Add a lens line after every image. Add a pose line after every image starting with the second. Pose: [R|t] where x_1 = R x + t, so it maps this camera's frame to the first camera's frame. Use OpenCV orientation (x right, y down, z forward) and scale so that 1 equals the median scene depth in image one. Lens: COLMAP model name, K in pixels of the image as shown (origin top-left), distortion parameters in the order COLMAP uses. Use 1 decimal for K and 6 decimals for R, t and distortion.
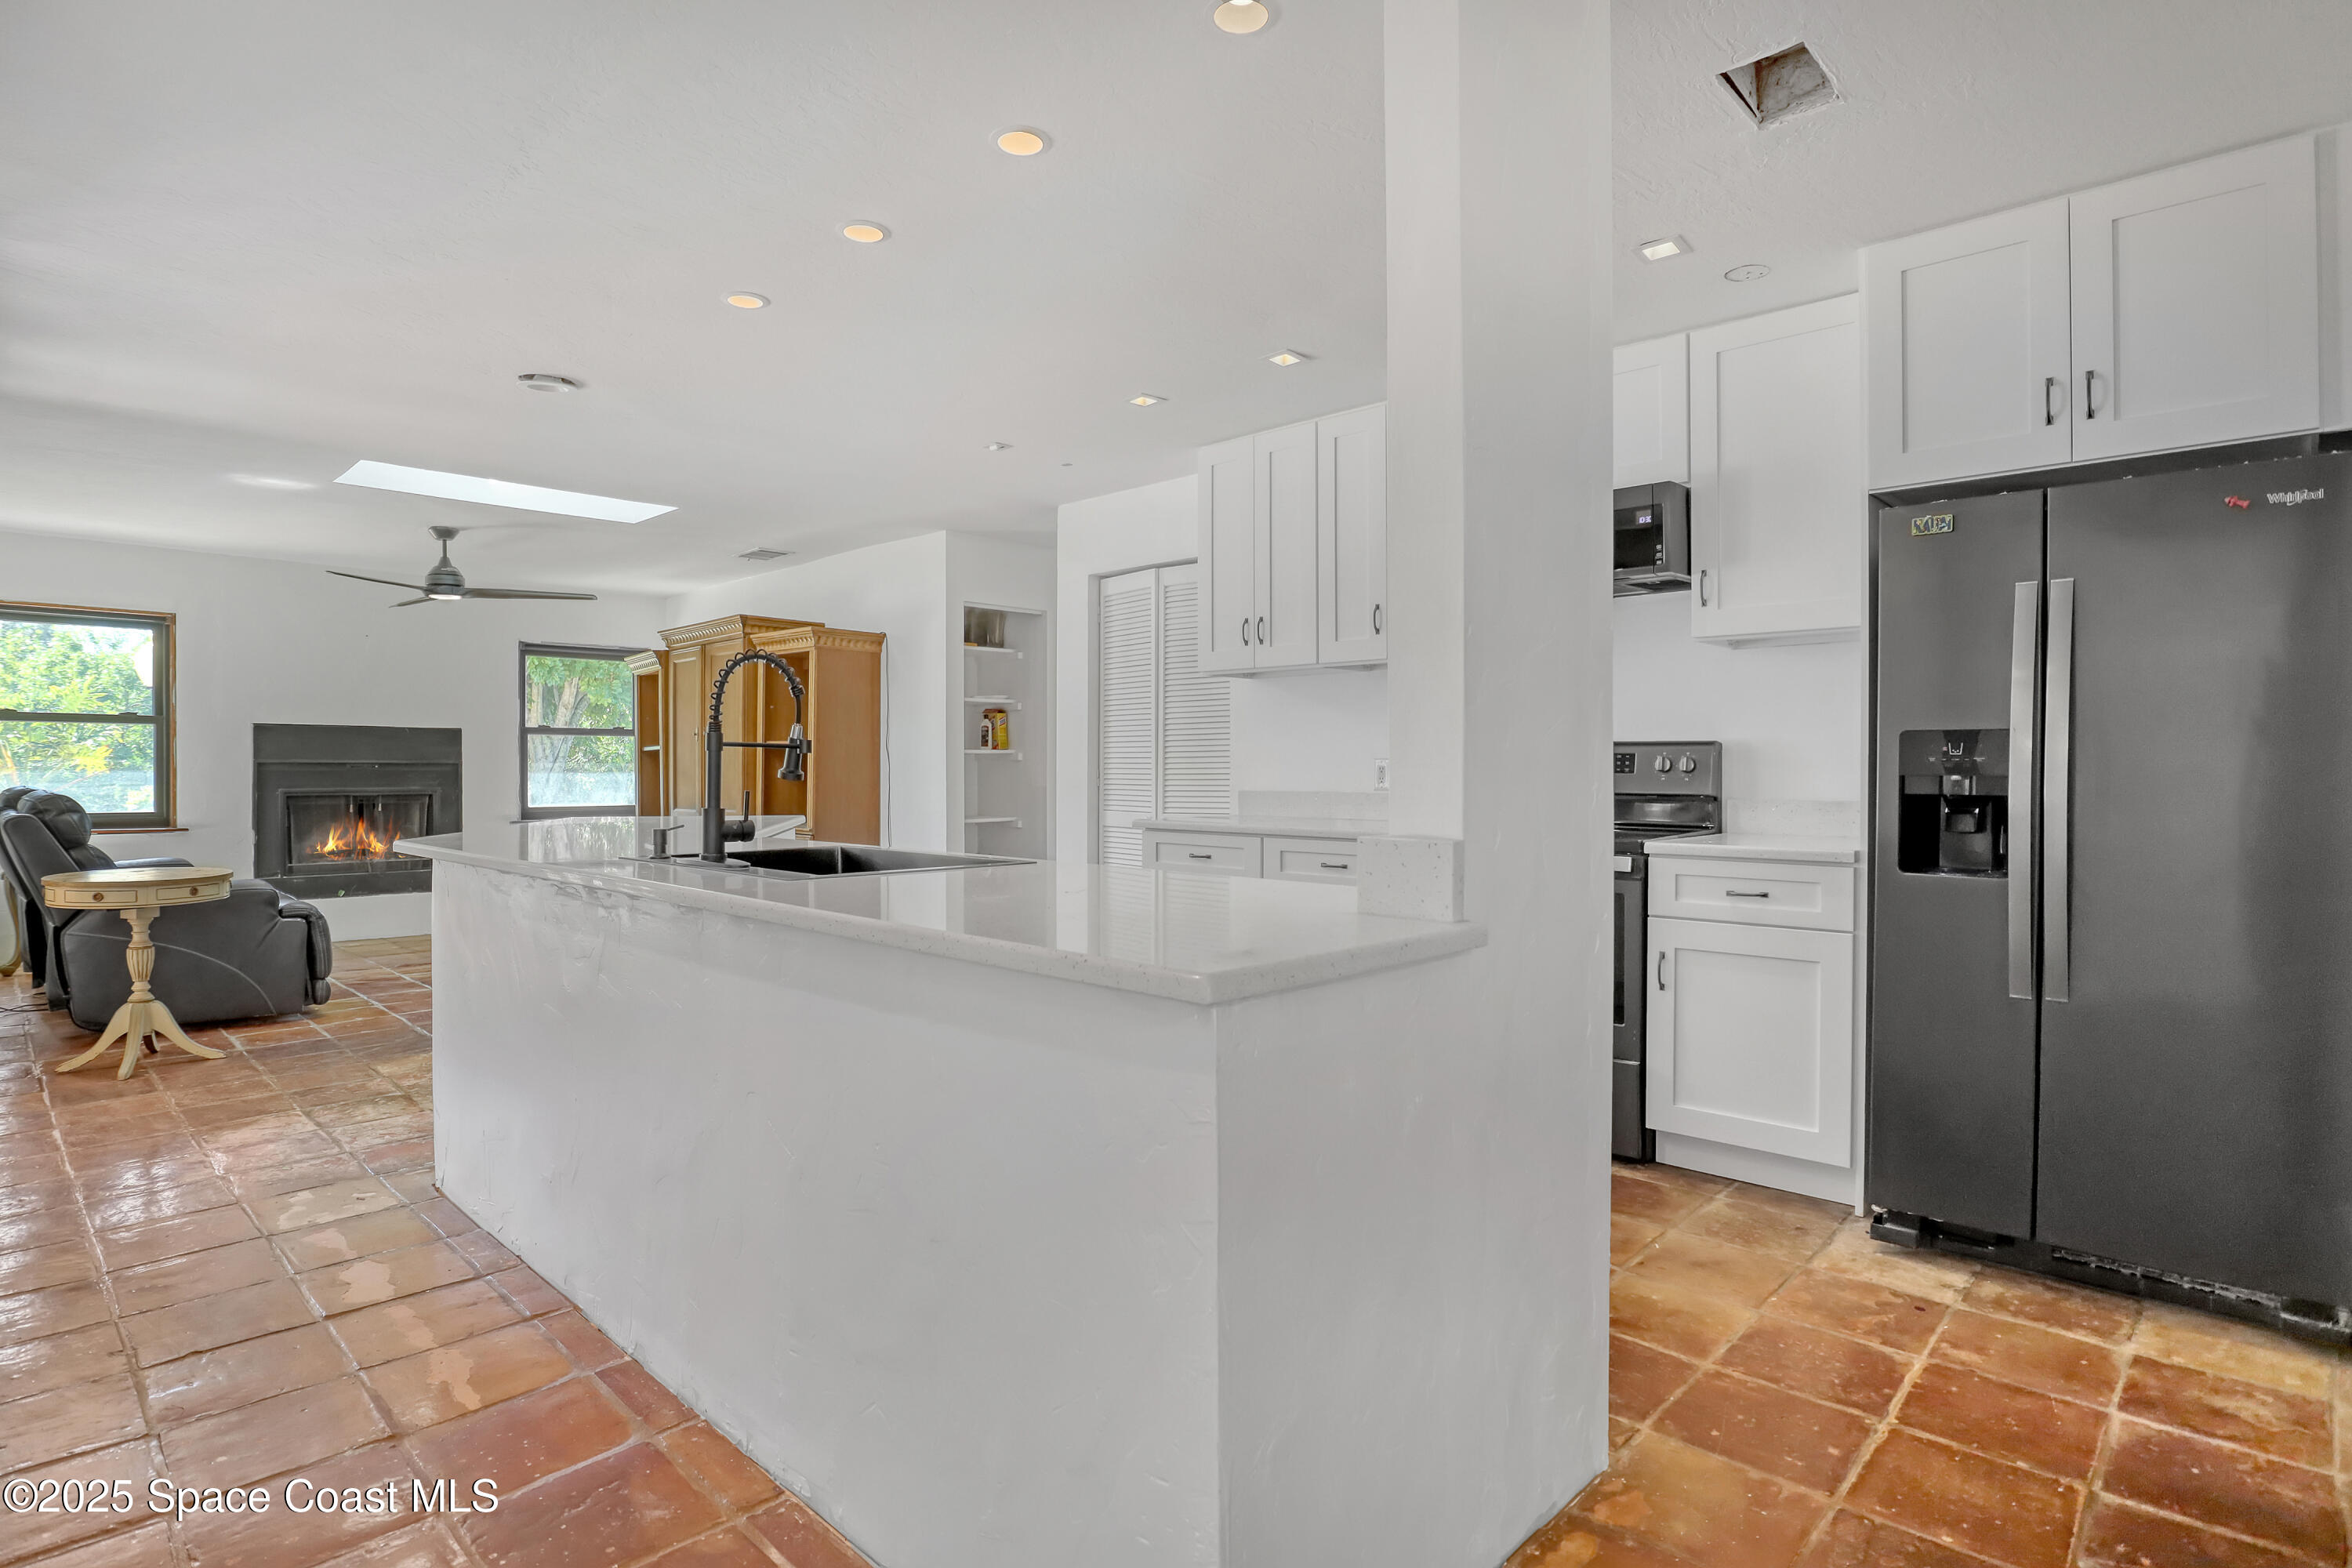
lens RADIAL K [[1211.6, 0, 1180.4], [0, 1211.6, 774.9], [0, 0, 1]] dist [-0.021580, 0.002093]
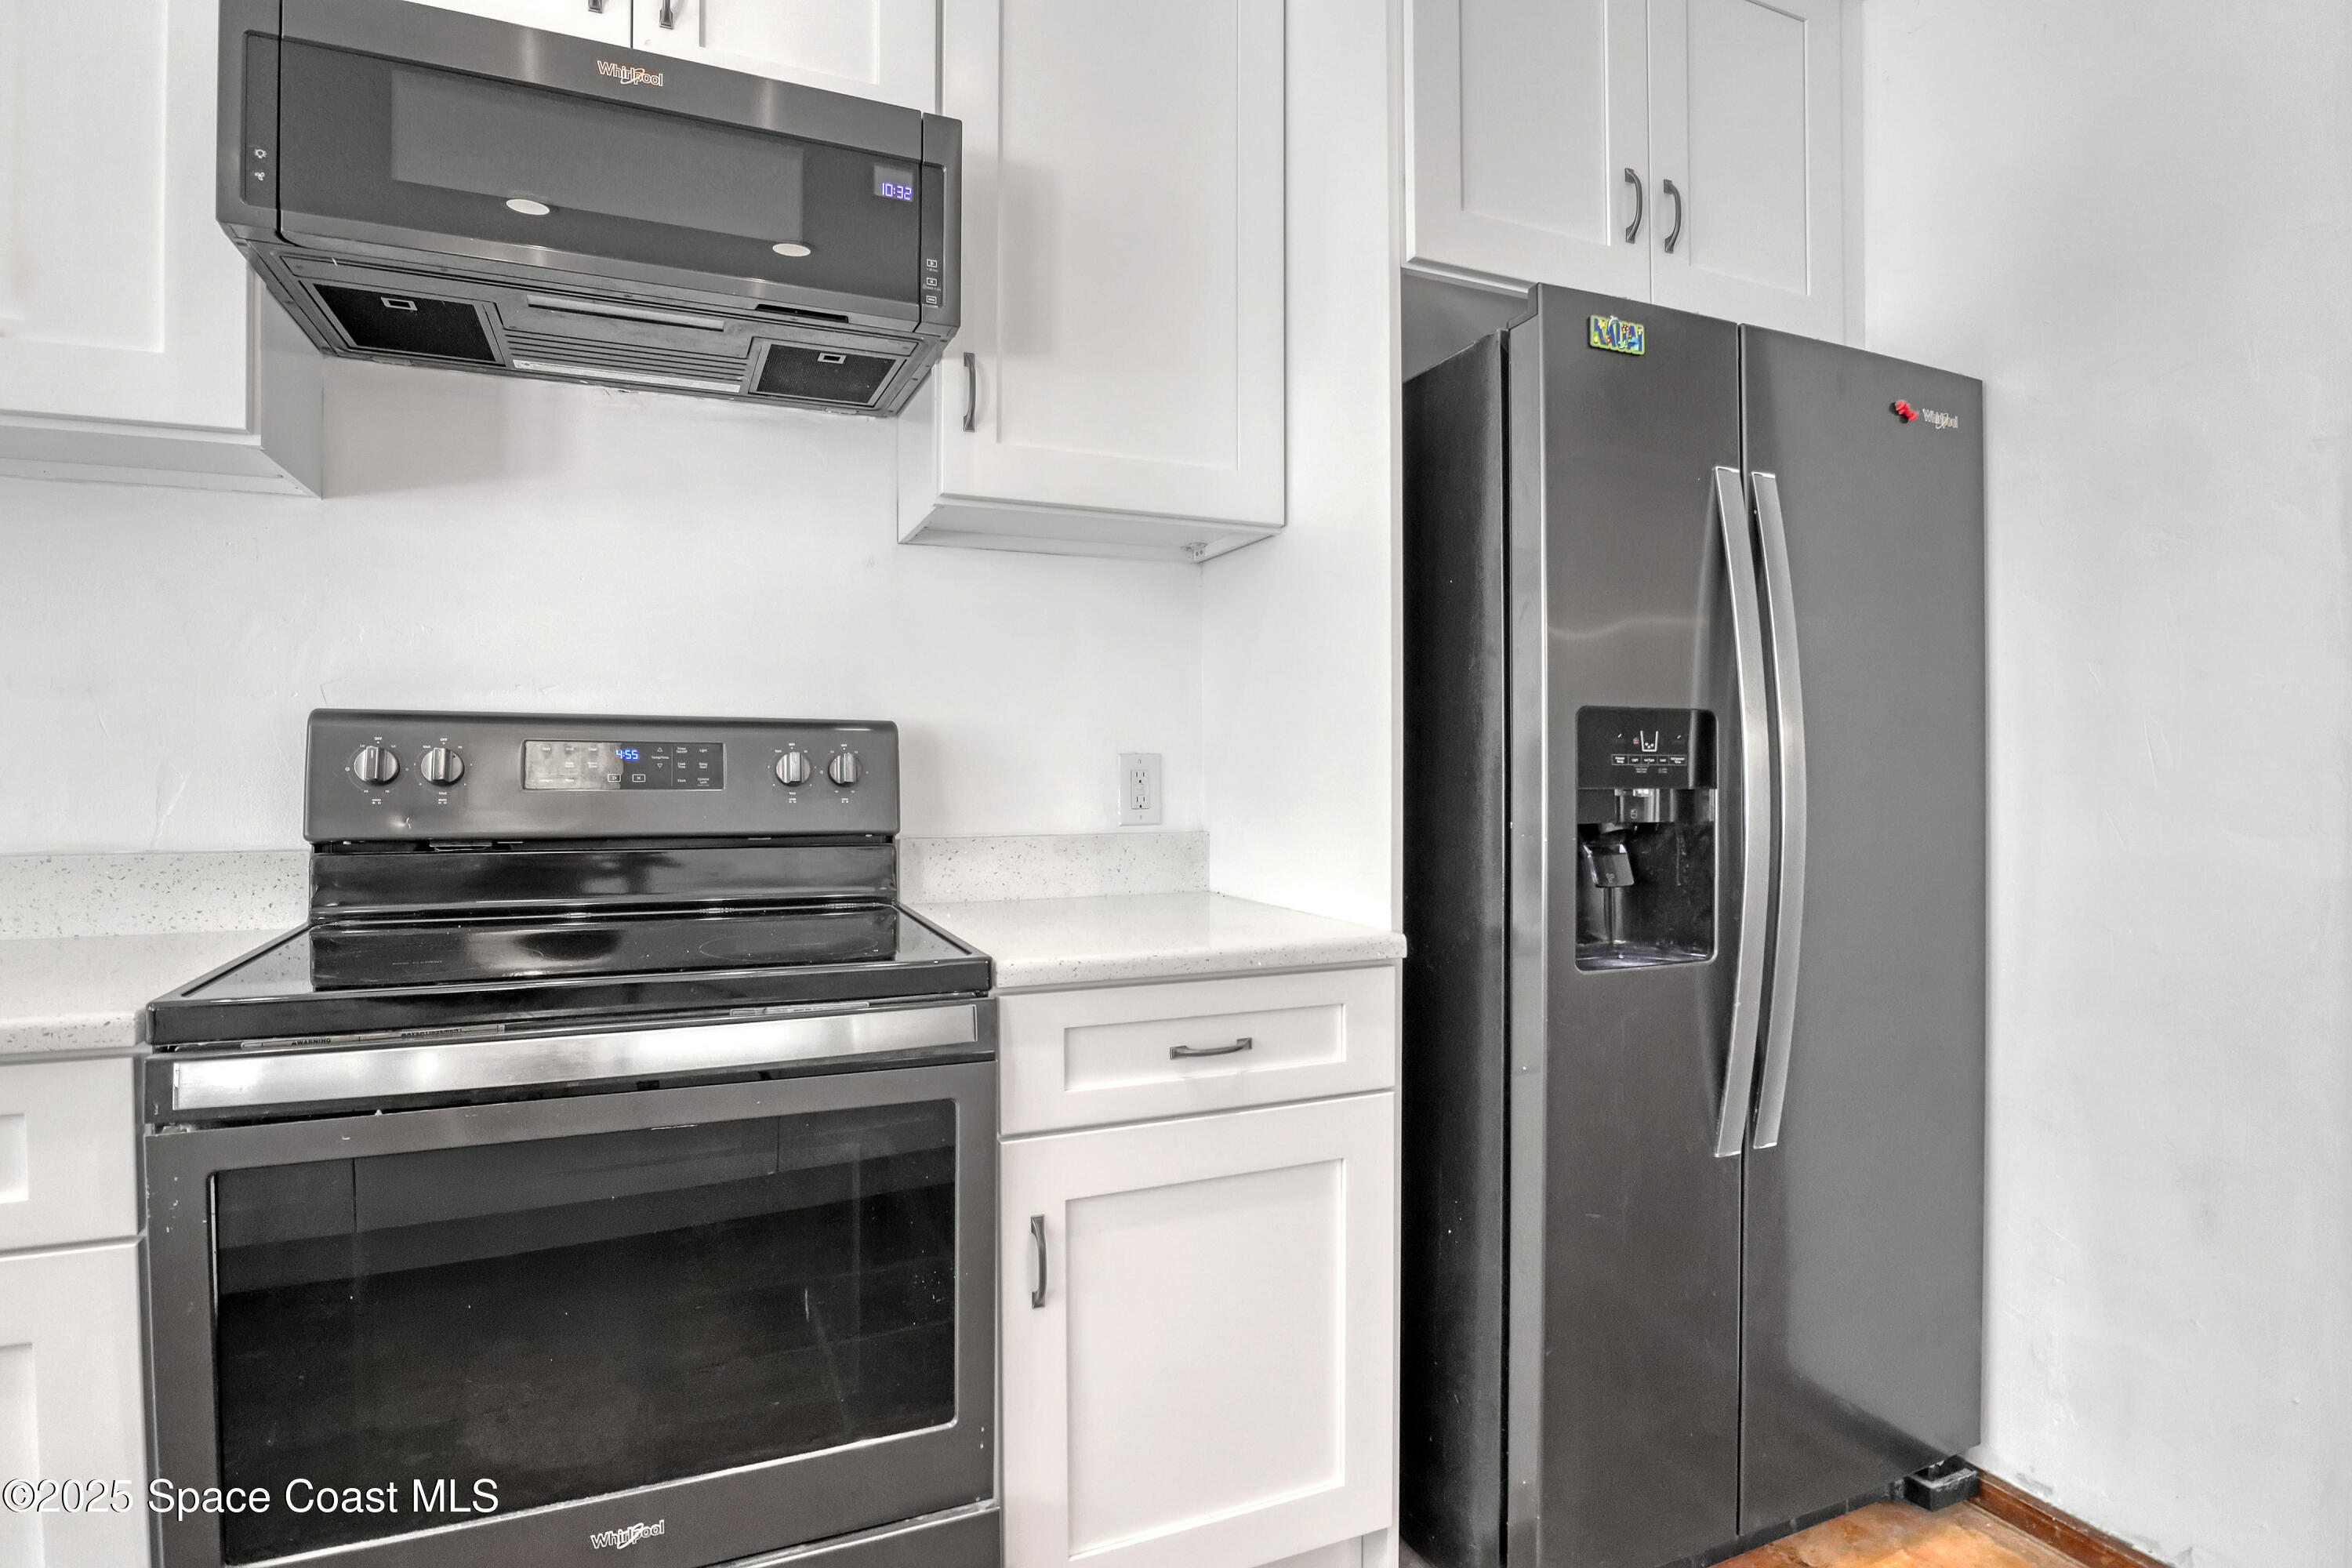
lens RADIAL K [[1211.6, 0, 1180.7], [0, 1211.6, 771.6], [0, 0, 1]] dist [-0.021580, 0.002093]
pose [[0.366403, -0.005010, 0.930443, 0.029968], [0.008036, 0.999965, 0.002219, -0.008714], [-0.930422, 0.006664, 0.366431, 0.807814]]
